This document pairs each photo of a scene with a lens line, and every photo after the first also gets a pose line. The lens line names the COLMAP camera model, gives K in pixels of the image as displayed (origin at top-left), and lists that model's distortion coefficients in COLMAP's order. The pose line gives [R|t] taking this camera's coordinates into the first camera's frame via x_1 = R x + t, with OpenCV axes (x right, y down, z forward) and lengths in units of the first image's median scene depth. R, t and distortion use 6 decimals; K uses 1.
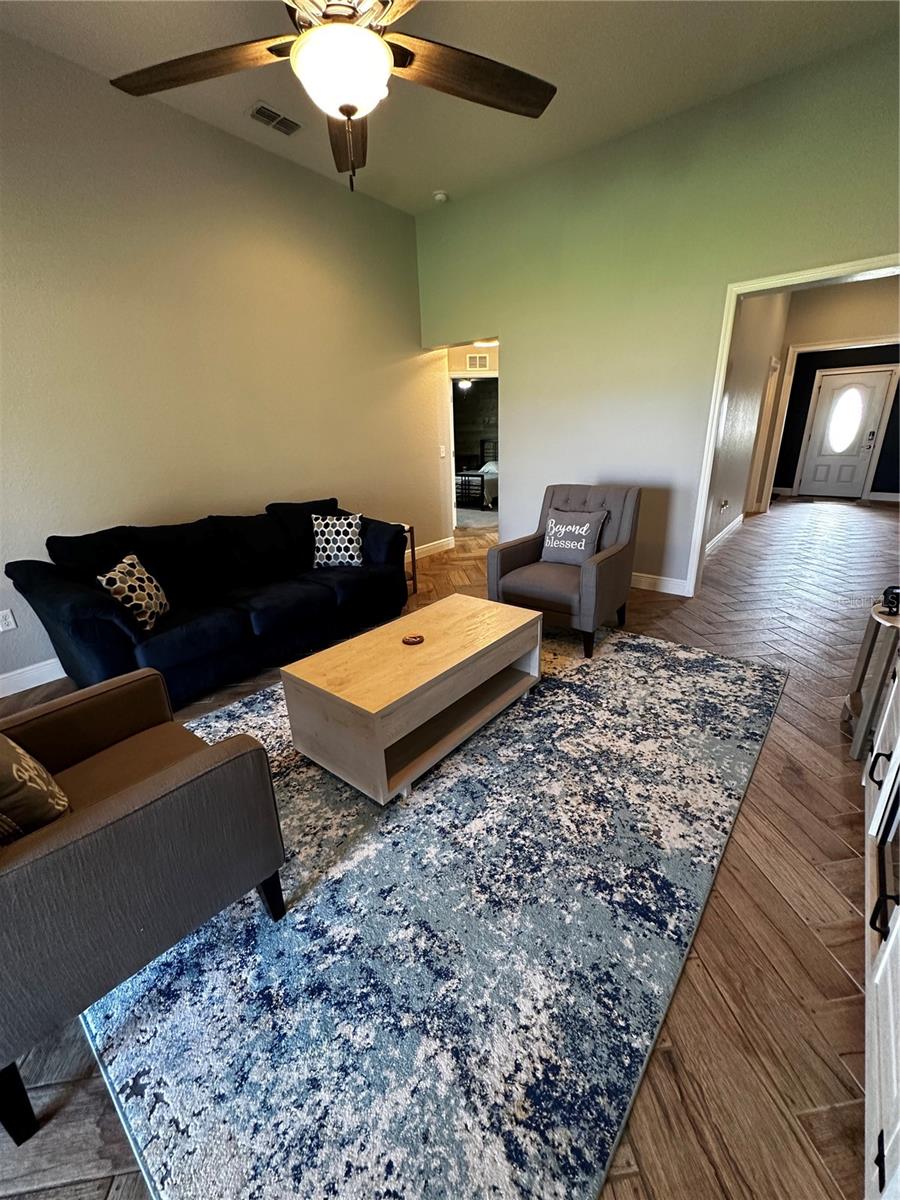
lens RADIAL K [[478.8, 0, 450.0], [0, 478.8, 600.0], [0, 0, 1]] dist [-0.005704, 0.001371]
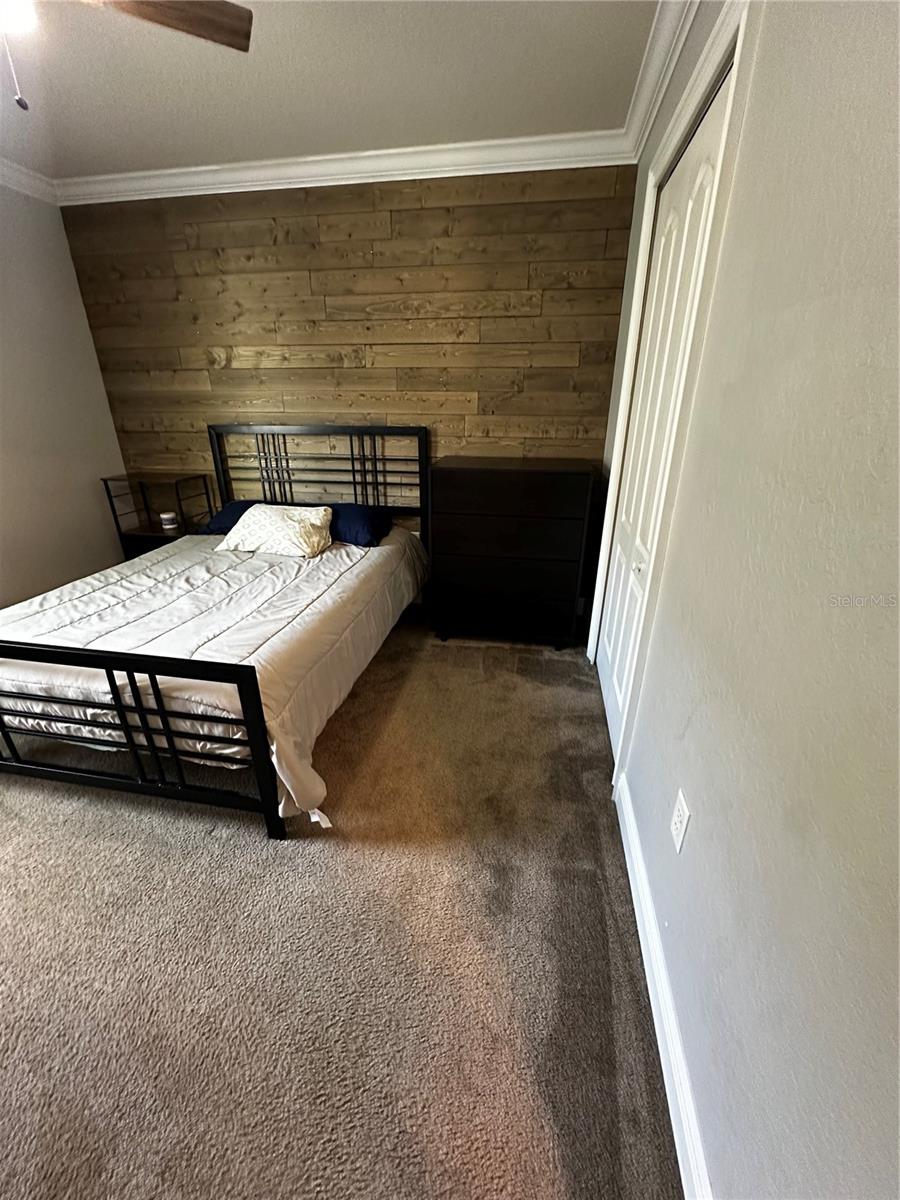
lens RADIAL K [[478.8, 0, 450.0], [0, 478.8, 600.0], [0, 0, 1]] dist [-0.005704, 0.001371]
pose [[0.883760, -0.149104, 0.443549, 0.059235], [0.129848, 0.988793, 0.073674, -0.277395], [-0.449564, -0.007517, 0.893217, 0.803692]]
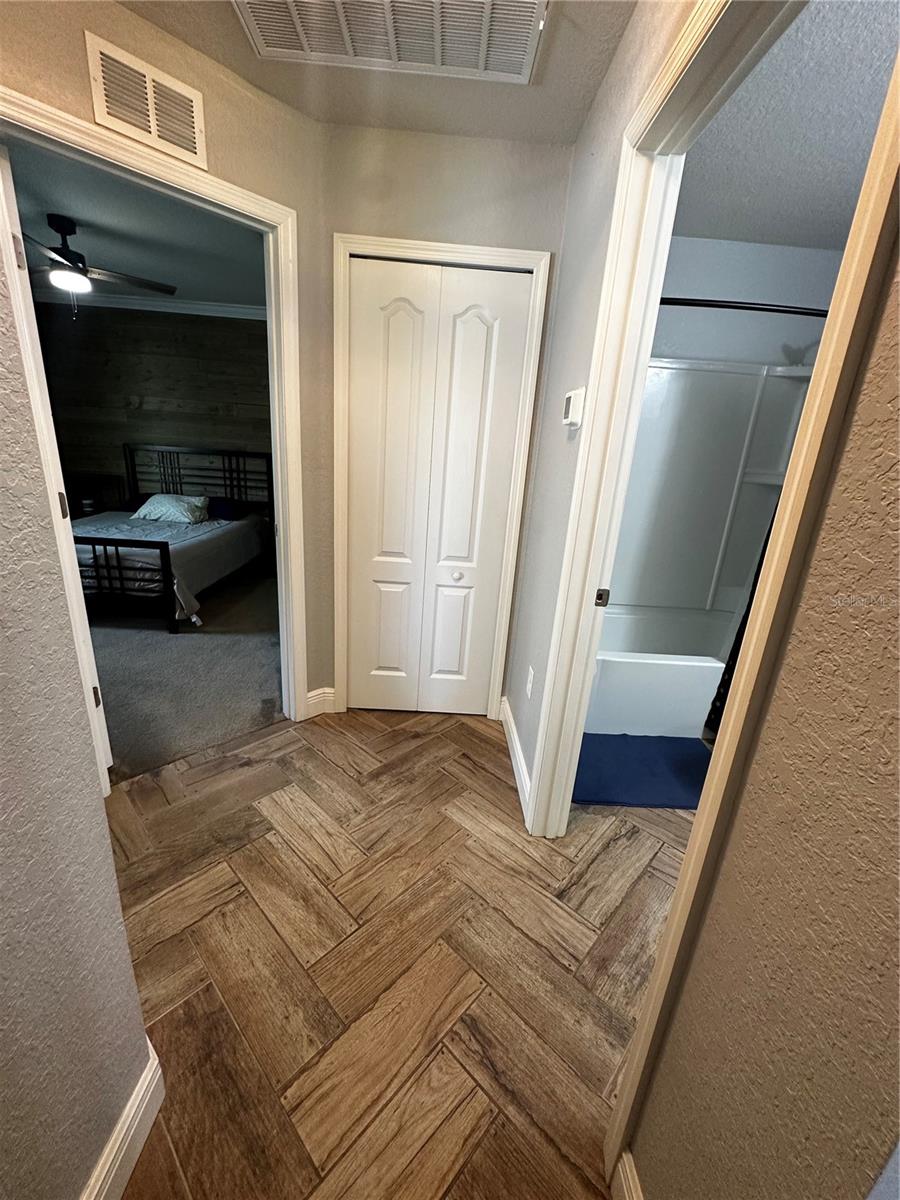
lens RADIAL K [[478.8, 0, 450.0], [0, 478.8, 600.0], [0, 0, 1]] dist [-0.005704, 0.001371]
pose [[0.767980, -0.111685, 0.630661, -0.000039], [0.125342, 0.991847, 0.023014, -0.191951], [-0.628089, 0.061374, 0.775717, 0.558316]]
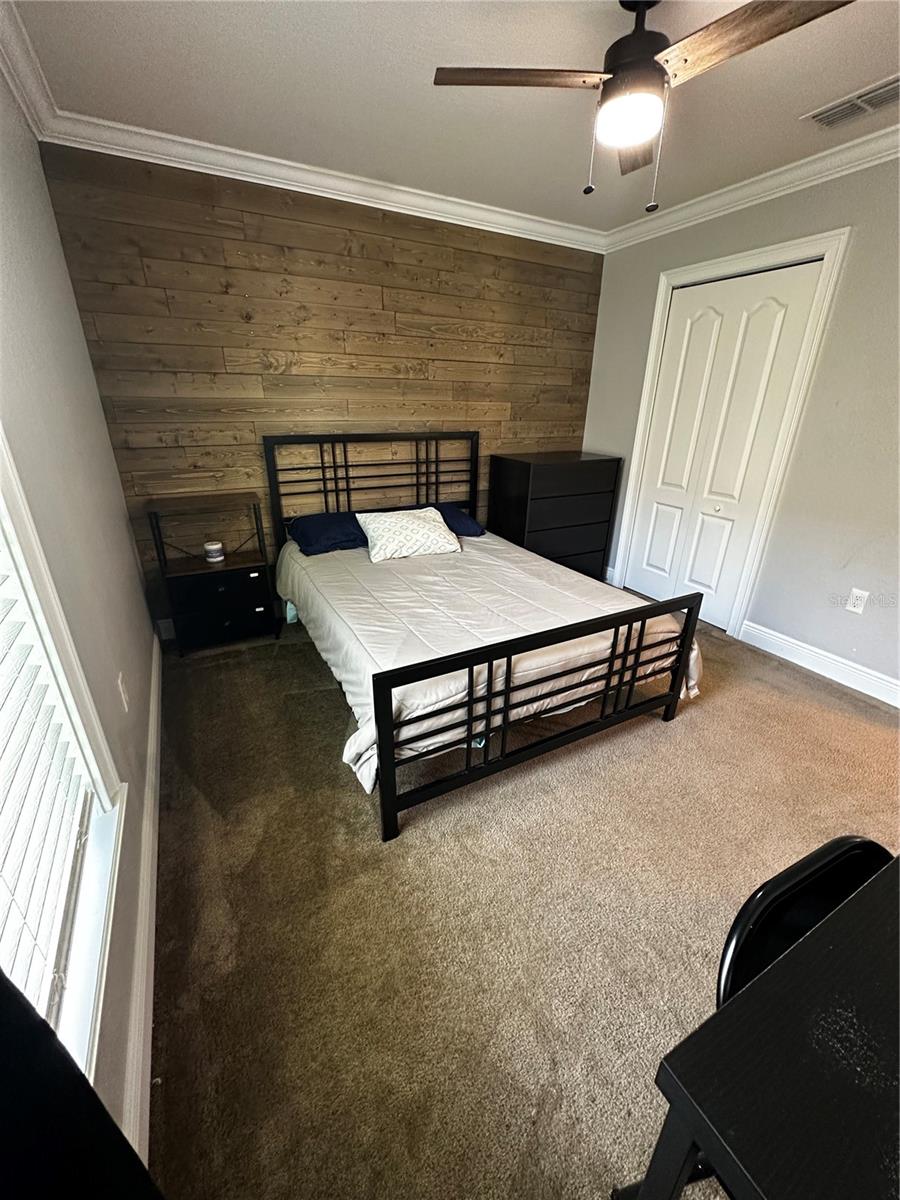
lens RADIAL K [[478.8, 0, 450.0], [0, 478.8, 600.0], [0, 0, 1]] dist [-0.005704, 0.001371]
pose [[0.399028, -0.320411, 0.859135, -0.181647], [0.285736, 0.933757, 0.215529, -0.334951], [-0.871281, 0.159484, 0.464148, 0.965564]]
